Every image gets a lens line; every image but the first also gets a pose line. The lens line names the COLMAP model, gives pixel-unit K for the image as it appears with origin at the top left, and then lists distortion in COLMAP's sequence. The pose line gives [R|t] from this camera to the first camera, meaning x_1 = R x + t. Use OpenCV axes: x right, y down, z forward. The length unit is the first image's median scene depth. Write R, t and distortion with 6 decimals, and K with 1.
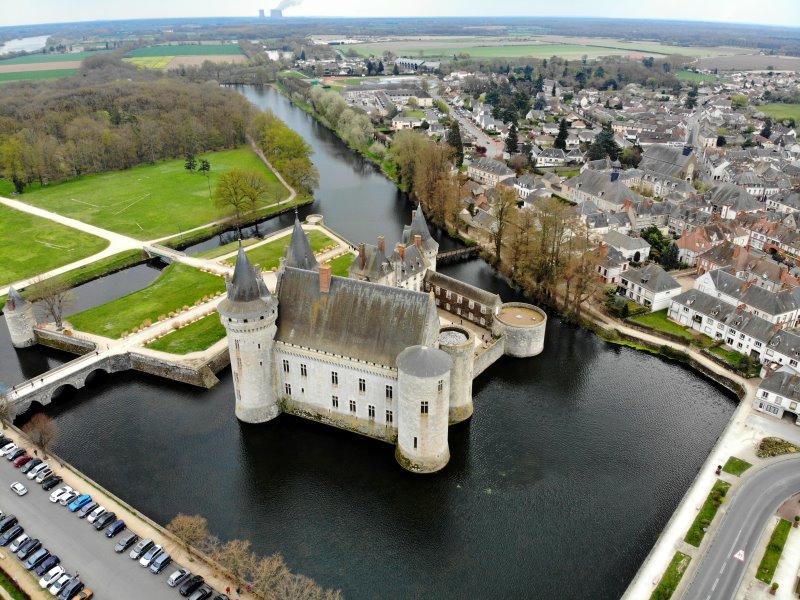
lens RADIAL K [[574.8, 0, 401.2], [0, 574.8, 298.7], [0, 0, 1]] dist [0.139857, -0.001070]
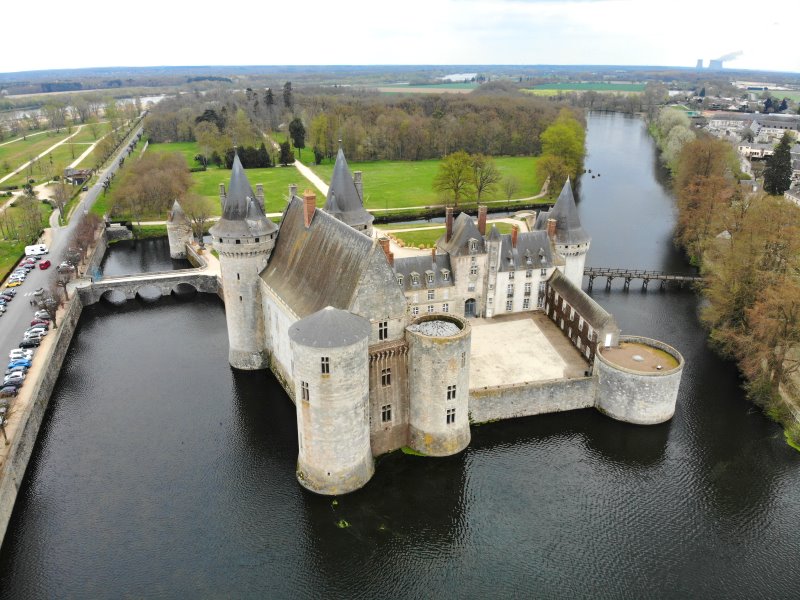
lens RADIAL K [[574.8, 0, 401.2], [0, 574.8, 298.7], [0, 0, 1]] dist [0.139857, -0.001070]
pose [[0.790241, 0.224607, -0.570149, 0.434281], [-0.265677, 0.963993, 0.011524, 0.038012], [0.552209, 0.142369, 0.821460, 0.416033]]
